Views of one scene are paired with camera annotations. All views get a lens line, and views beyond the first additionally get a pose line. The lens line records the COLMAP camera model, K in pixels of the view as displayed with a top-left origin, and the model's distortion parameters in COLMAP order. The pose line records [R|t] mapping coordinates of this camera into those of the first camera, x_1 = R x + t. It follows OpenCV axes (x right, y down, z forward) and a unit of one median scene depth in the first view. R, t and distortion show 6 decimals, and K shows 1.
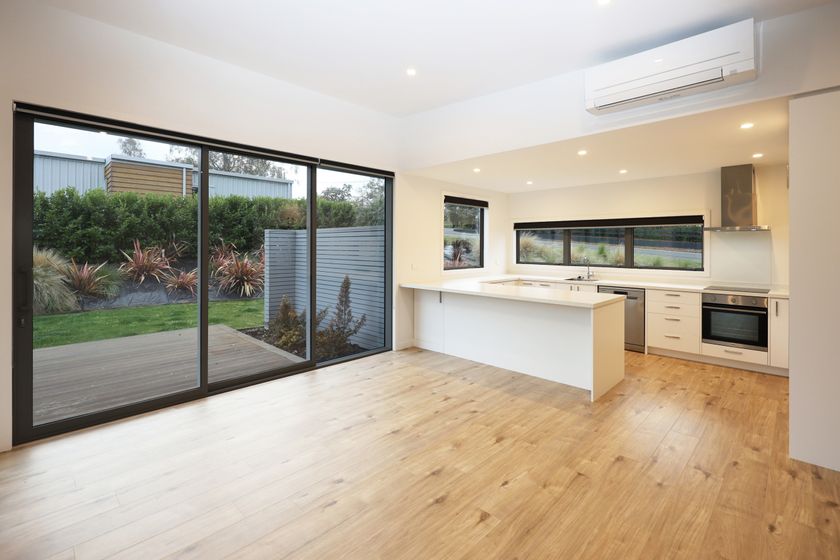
lens RADIAL K [[381.8, 0, 449.0], [0, 381.8, 243.7], [0, 0, 1]] dist [0.001256, 0.000550]
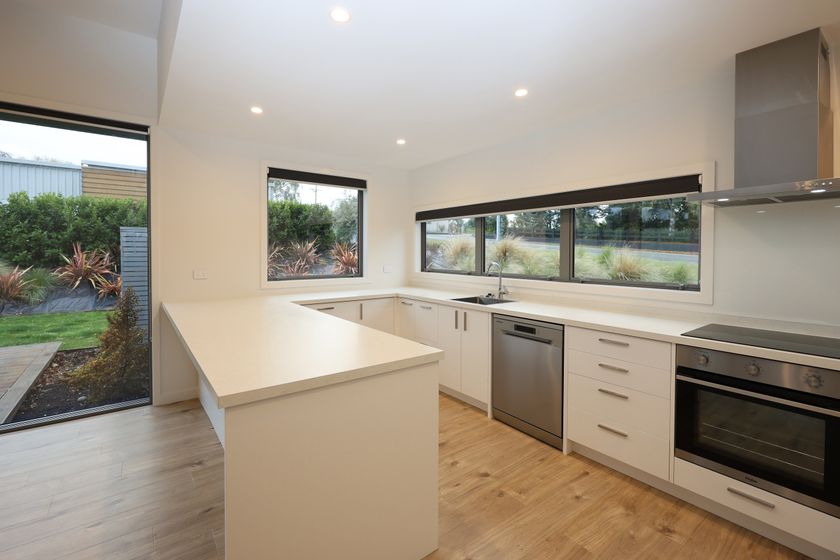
lens RADIAL K [[381.8, 0, 403.2], [0, 381.8, 257.6], [0, 0, 1]] dist [0.001256, 0.000550]
pose [[0.978733, 0.002783, -0.205117, 0.284815], [0.000772, 0.999851, 0.017251, 0.014596], [0.205135, -0.017042, 0.978585, 0.325921]]
